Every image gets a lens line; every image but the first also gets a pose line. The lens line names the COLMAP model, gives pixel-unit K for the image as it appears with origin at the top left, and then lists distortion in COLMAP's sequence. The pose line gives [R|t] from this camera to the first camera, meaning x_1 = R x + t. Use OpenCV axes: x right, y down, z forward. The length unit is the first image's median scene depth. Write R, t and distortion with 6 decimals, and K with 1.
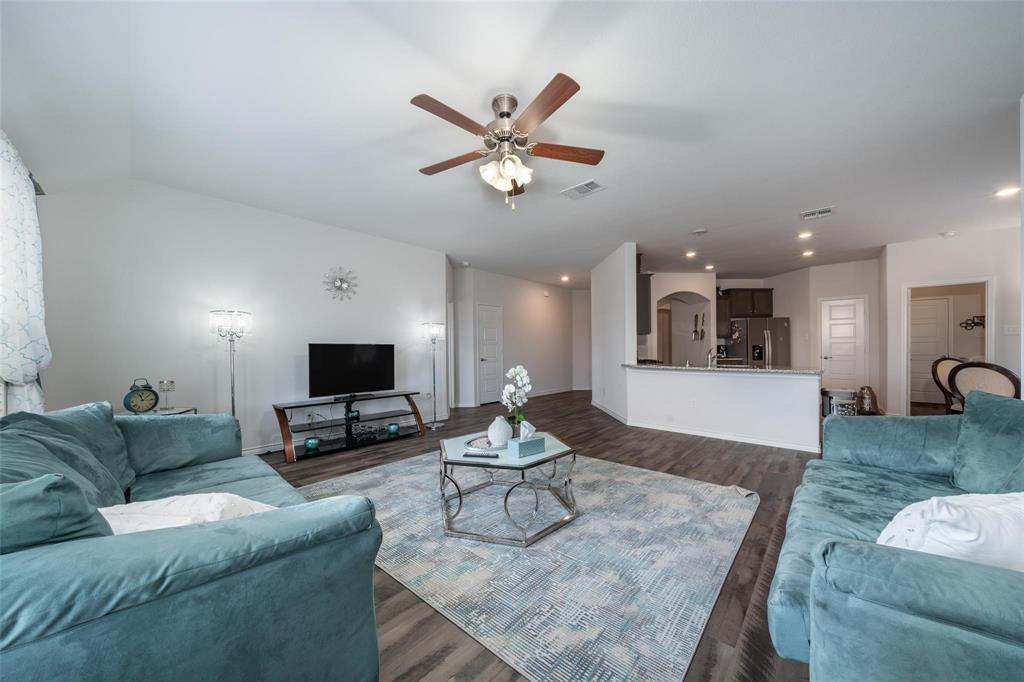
lens RADIAL K [[349.4, 0, 507.4], [0, 349.4, 348.4], [0, 0, 1]] dist [-0.007727, 0.000437]
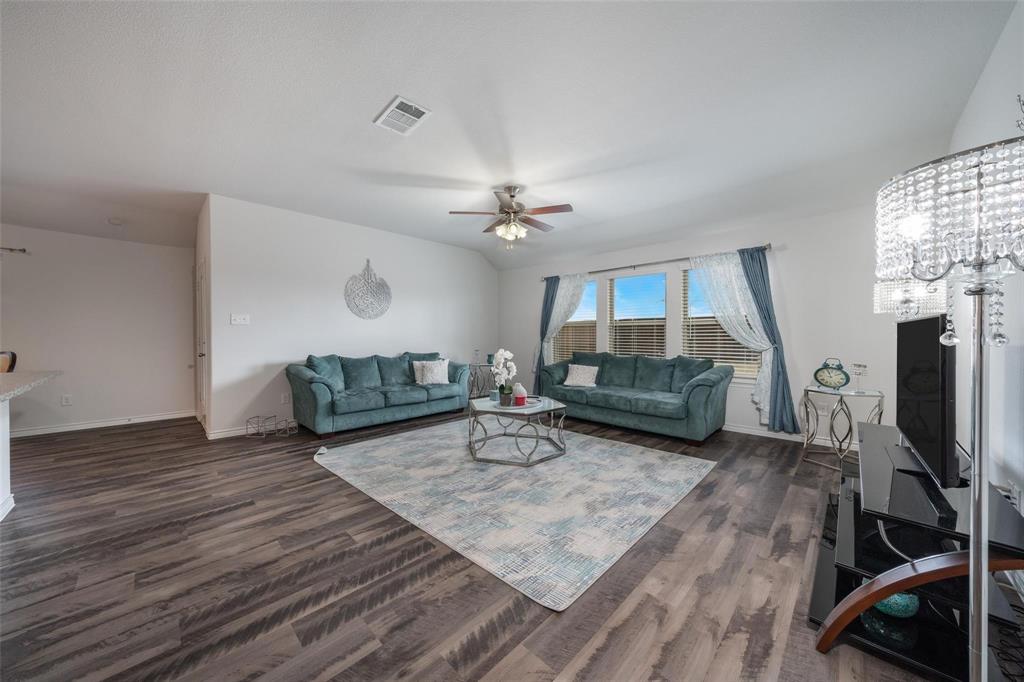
lens RADIAL K [[349.4, 0, 507.3], [0, 349.4, 337.6], [0, 0, 1]] dist [-0.007727, 0.000437]
pose [[-0.999620, 0.007016, 0.026649, -0.009687], [0.007056, 0.999974, 0.001407, 0.007178], [-0.026639, 0.001595, -0.999644, 1.420068]]
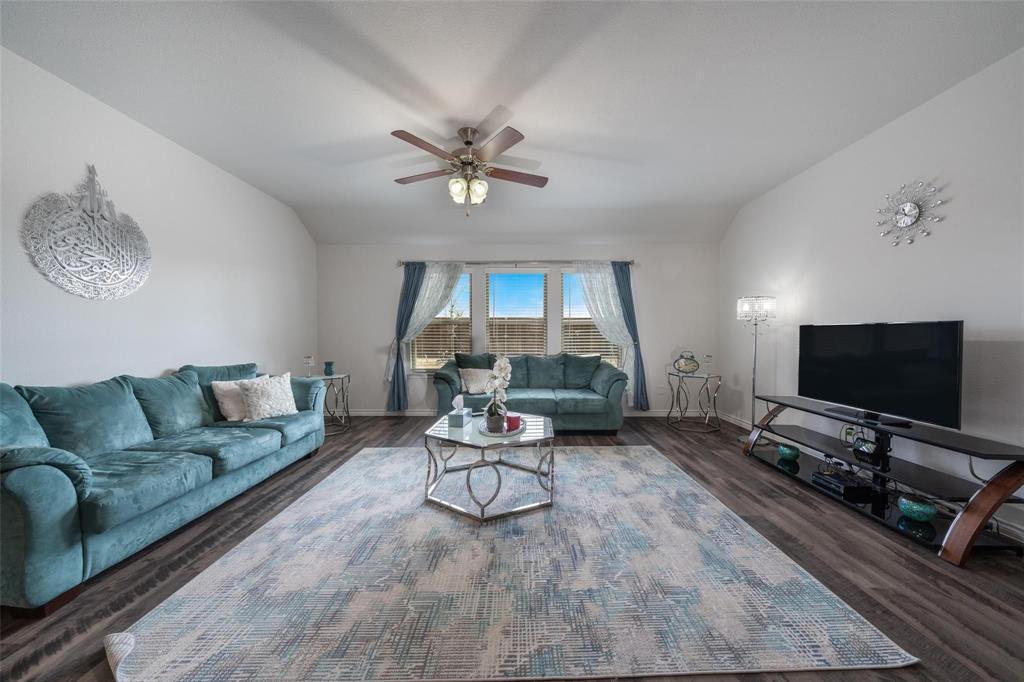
lens RADIAL K [[349.4, 0, 509.5], [0, 349.4, 342.4], [0, 0, 1]] dist [-0.007727, 0.000437]
pose [[-0.745491, 0.021043, -0.666184, 0.379642], [0.008043, 0.999713, 0.022578, 0.004087], [0.666468, 0.011473, -0.745446, 1.068396]]
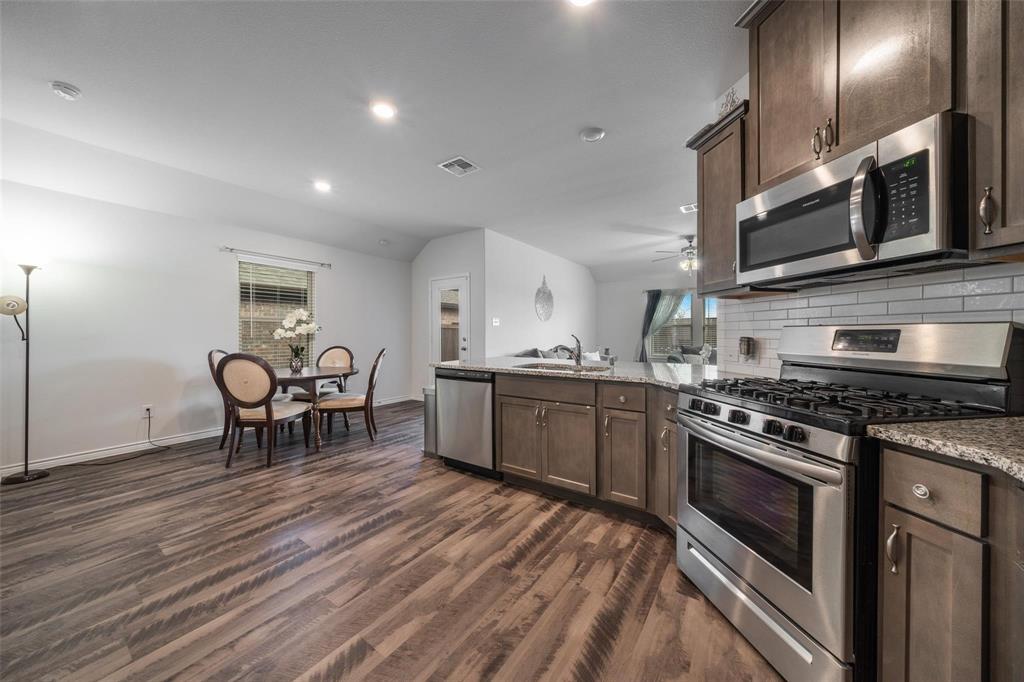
lens RADIAL K [[349.4, 0, 510.8], [0, 349.4, 336.5], [0, 0, 1]] dist [-0.007727, 0.000437]
pose [[-0.990619, 0.011011, -0.136209, 0.870024], [0.010118, 0.999923, 0.007248, -0.004950], [0.136278, 0.005801, -0.990654, 1.769010]]
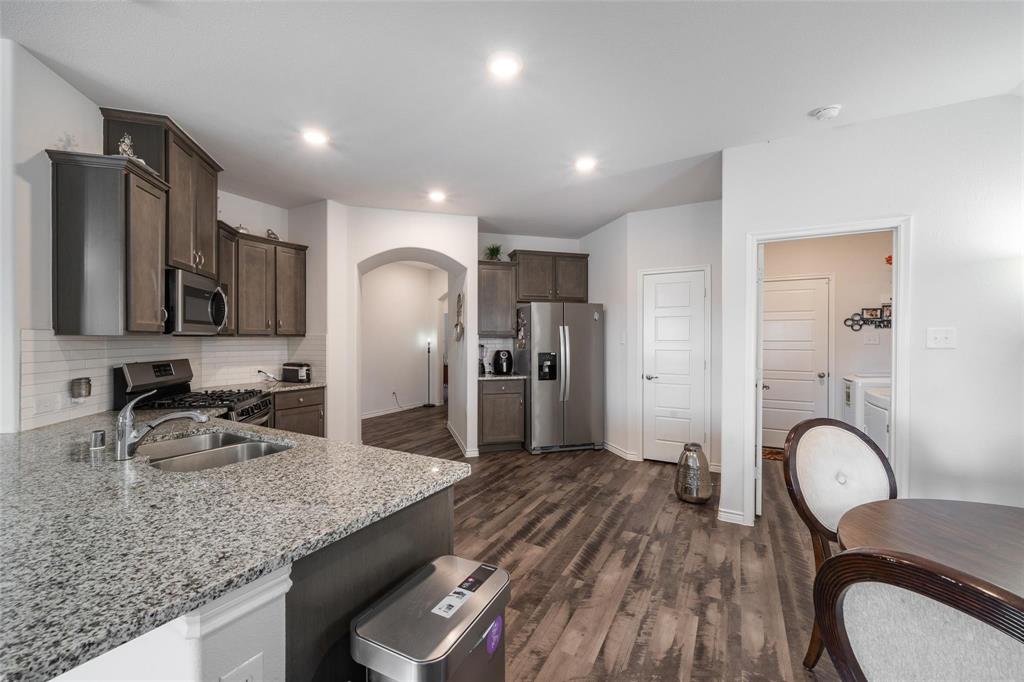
lens RADIAL K [[406.2, 0, 509.3], [0, 406.2, 339.5], [0, 0, 1]] dist [0.000406, 0.000097]
pose [[0.973313, 0.007303, 0.229363, 0.894231], [-0.007505, 0.999972, 0.000010, -0.051826], [-0.229357, -0.001731, 0.973341, 0.685427]]
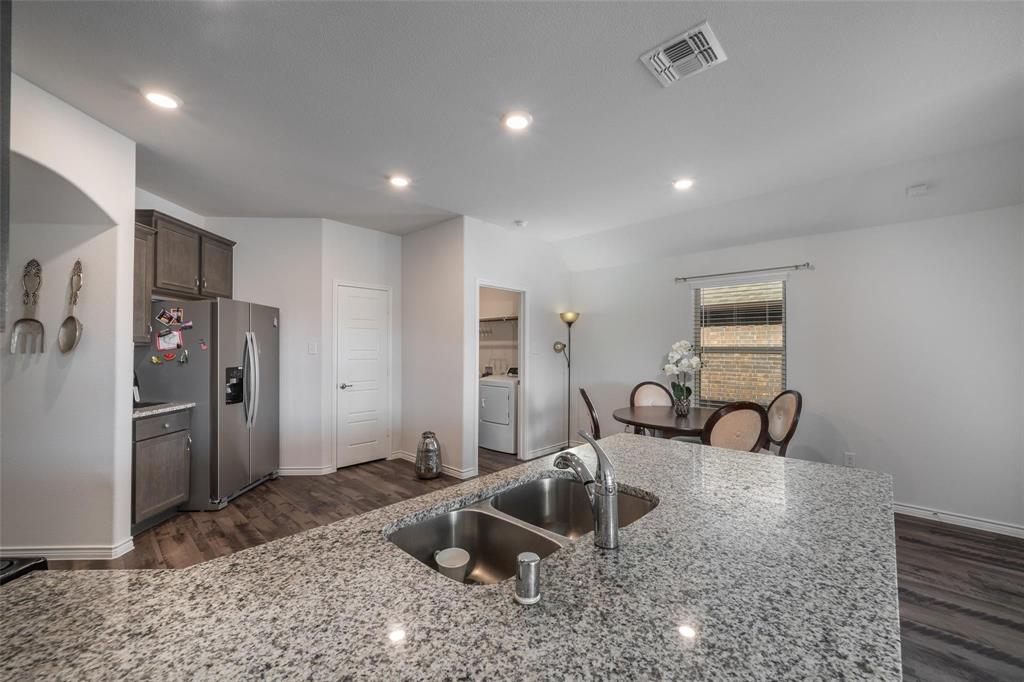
lens RADIAL K [[406.2, 0, 513.7], [0, 406.2, 344.2], [0, 0, 1]] dist [0.000406, 0.000097]
pose [[0.002373, 0.019452, 0.999808, 0.418112], [-0.001677, 0.999809, -0.019448, -0.048385], [-0.999996, -0.001631, 0.002405, 1.167937]]
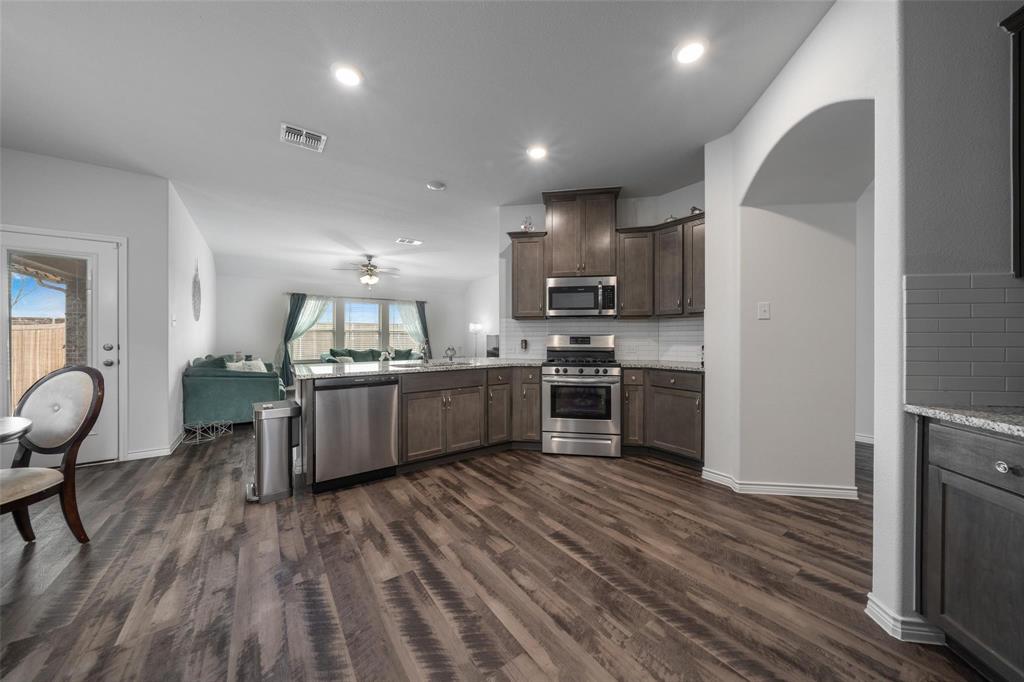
lens RADIAL K [[349.4, 0, 514.0], [0, 349.4, 338.7], [0, 0, 1]] dist [-0.007727, 0.000437]
pose [[-0.195893, 0.012557, -0.980545, 1.439739], [0.003787, 0.999920, 0.012048, -0.012755], [0.980618, -0.001353, -0.195925, 1.494319]]
